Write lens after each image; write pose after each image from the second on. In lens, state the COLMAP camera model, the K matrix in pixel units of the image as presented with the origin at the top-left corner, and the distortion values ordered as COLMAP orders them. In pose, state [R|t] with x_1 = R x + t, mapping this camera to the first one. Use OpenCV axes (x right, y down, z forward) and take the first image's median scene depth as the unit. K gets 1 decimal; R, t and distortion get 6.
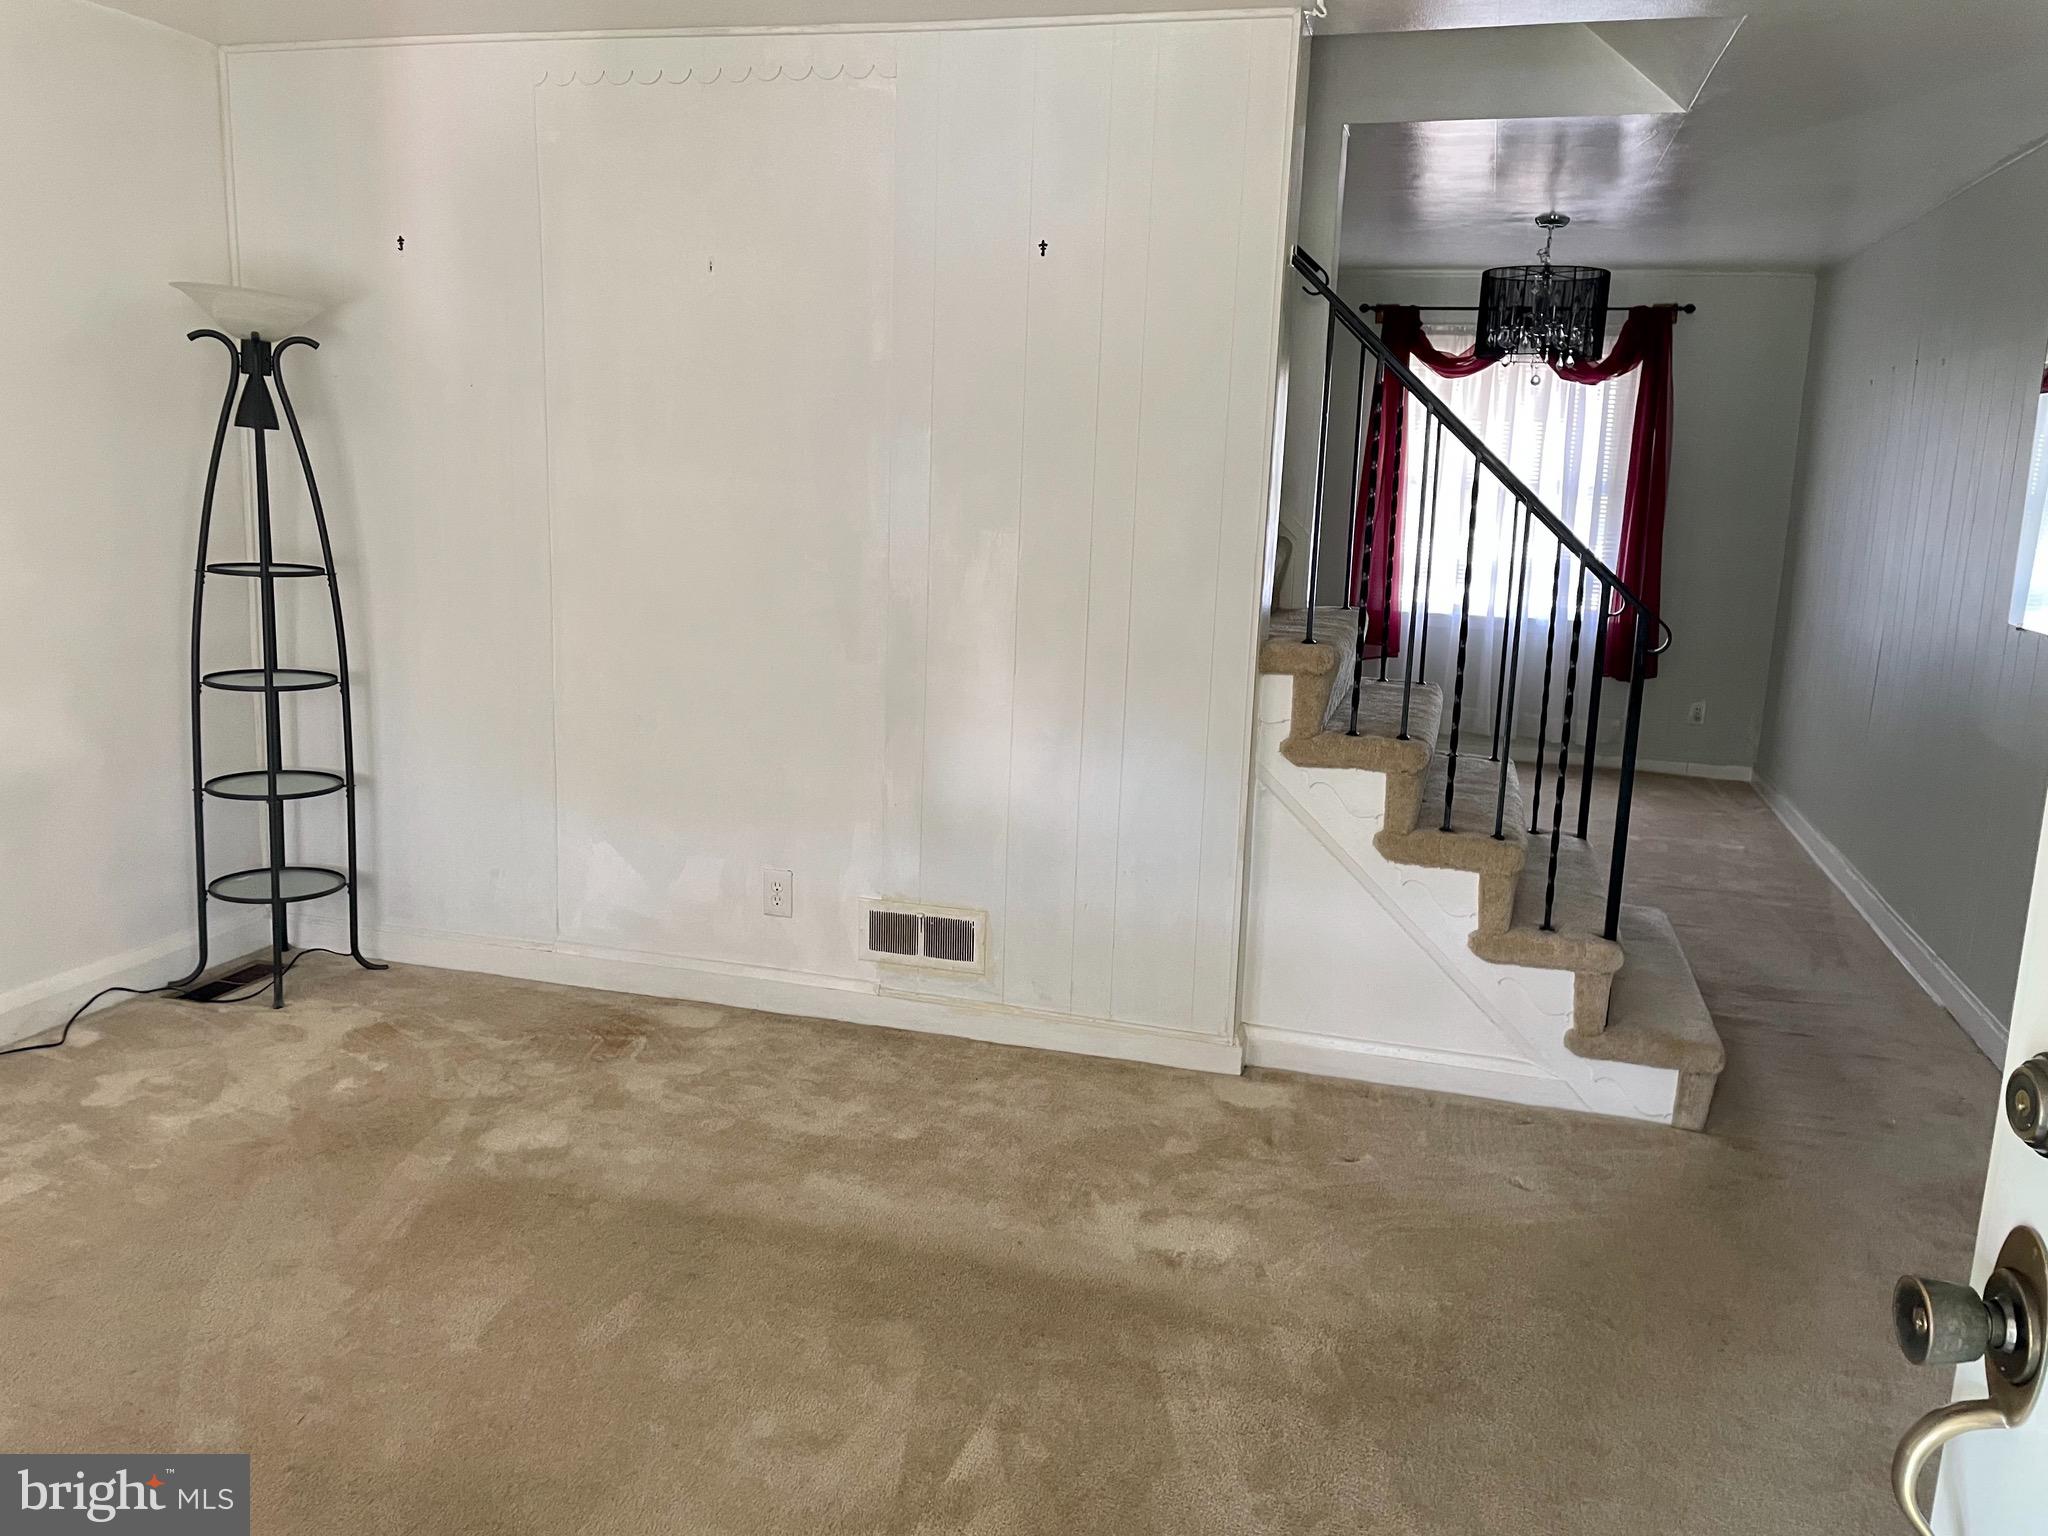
lens RADIAL K [[1564.2, 0, 1025.8], [0, 1564.2, 744.5], [0, 0, 1]] dist [0.077877, -0.092562]
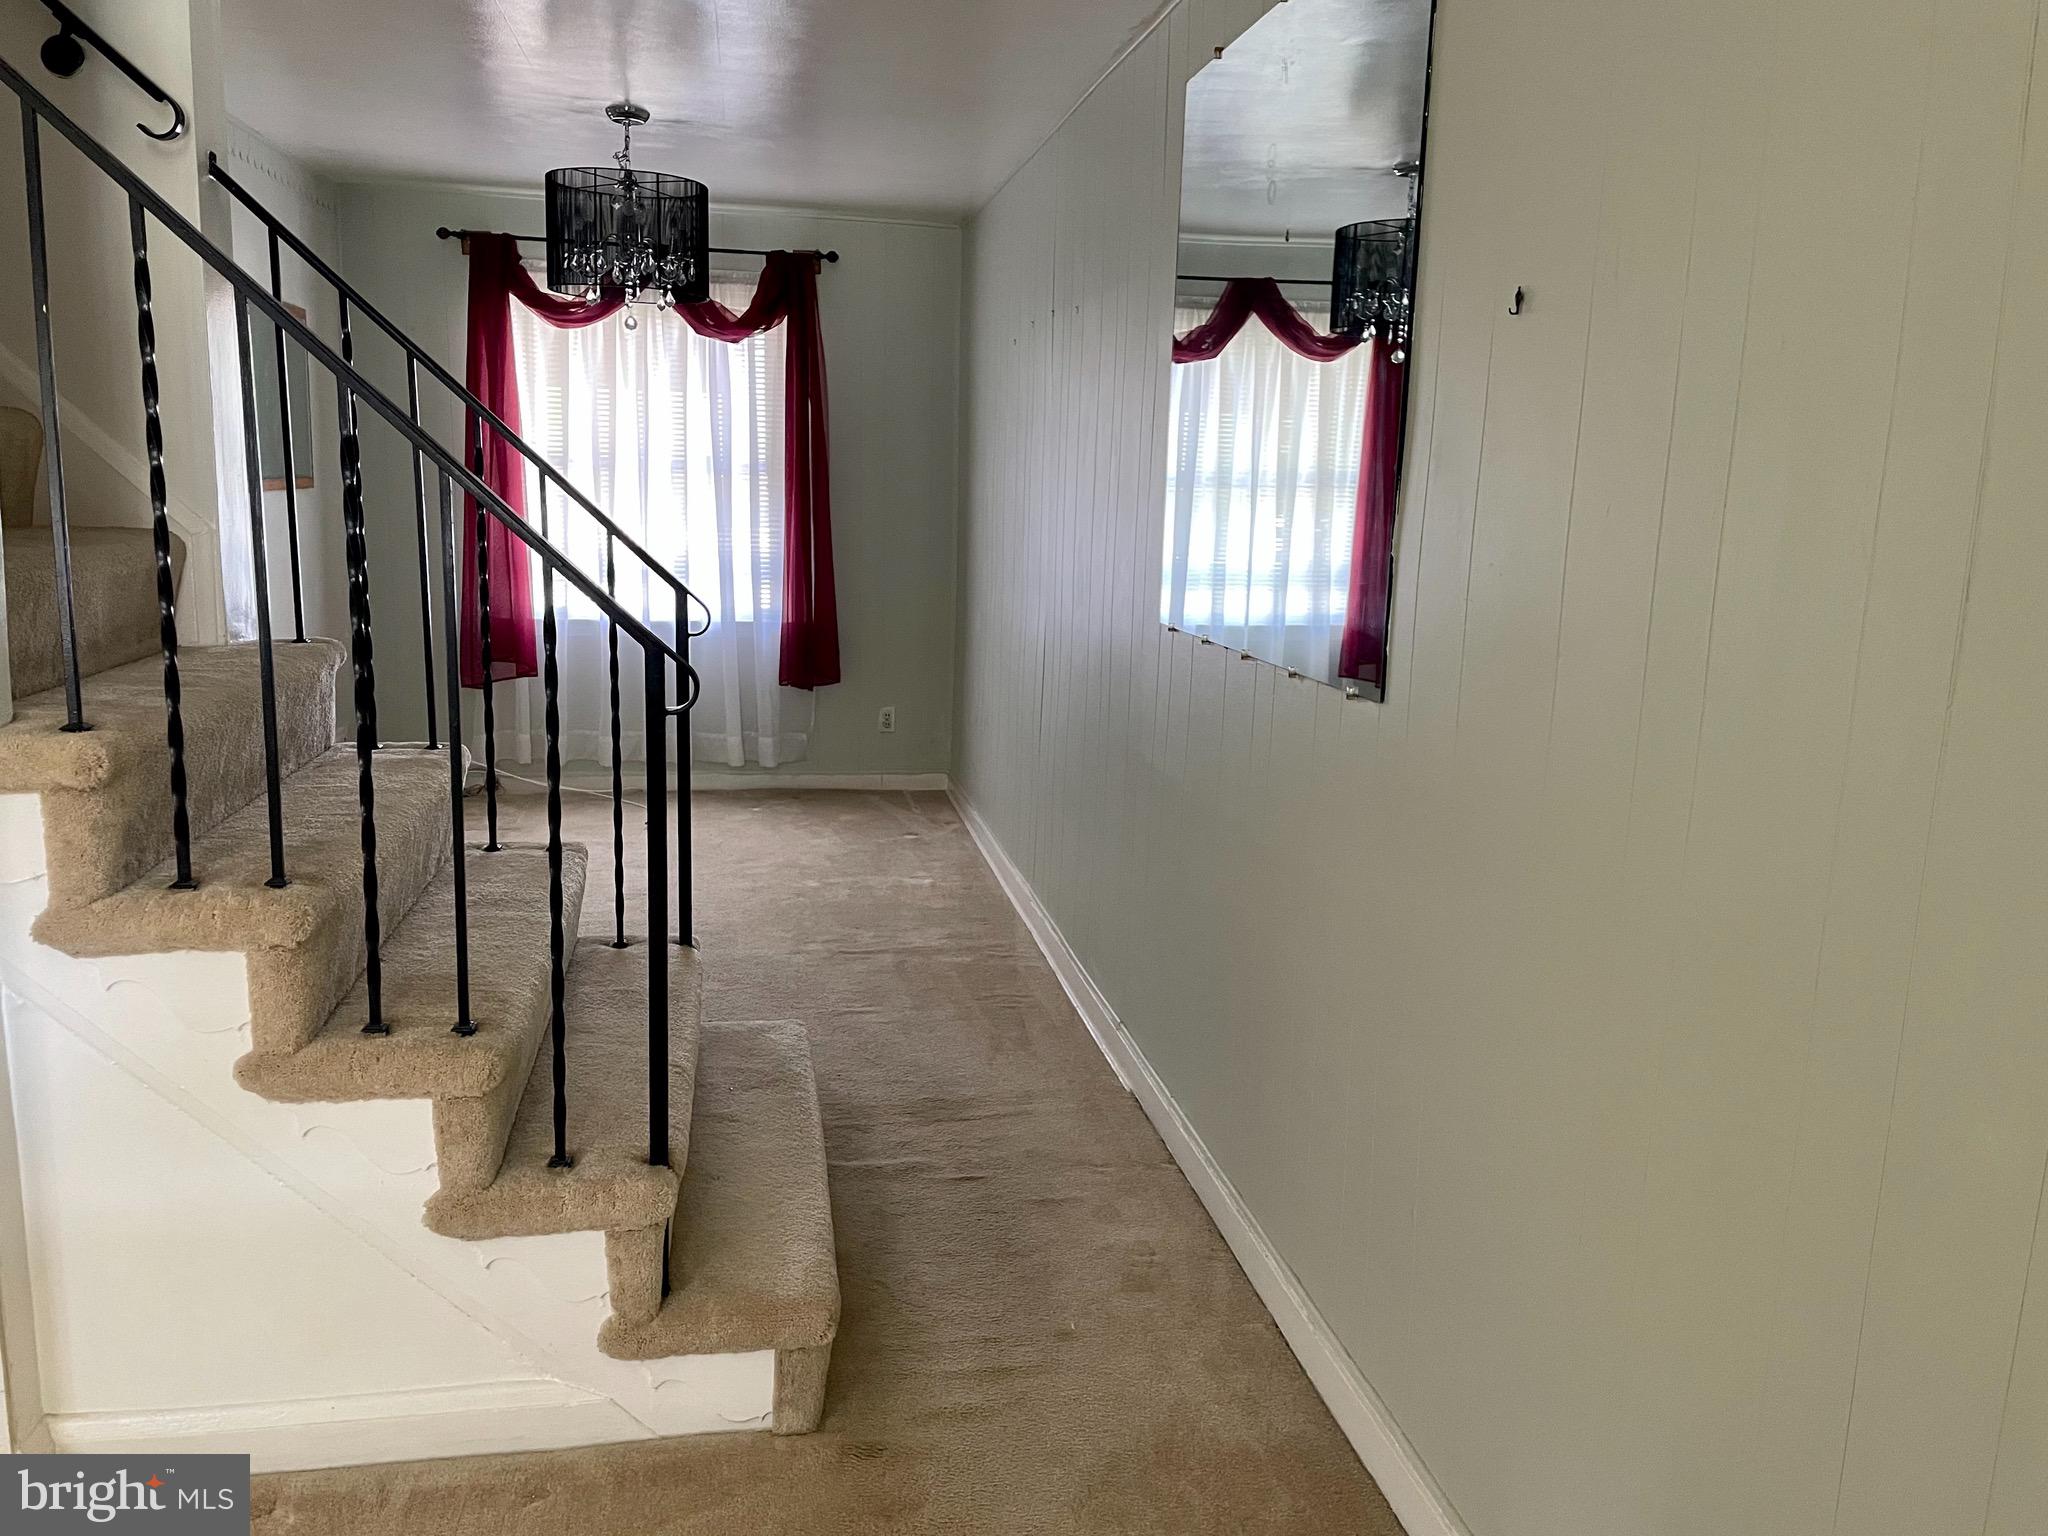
lens RADIAL K [[1540.1, 0, 1019.1], [0, 1540.1, 757.6], [0, 0, 1]] dist [0.096348, -0.126660]
pose [[0.900816, -0.088034, 0.425182, 0.193859], [0.080100, 0.996117, 0.036540, -0.038903], [-0.426748, 0.001141, 0.904370, 0.291080]]
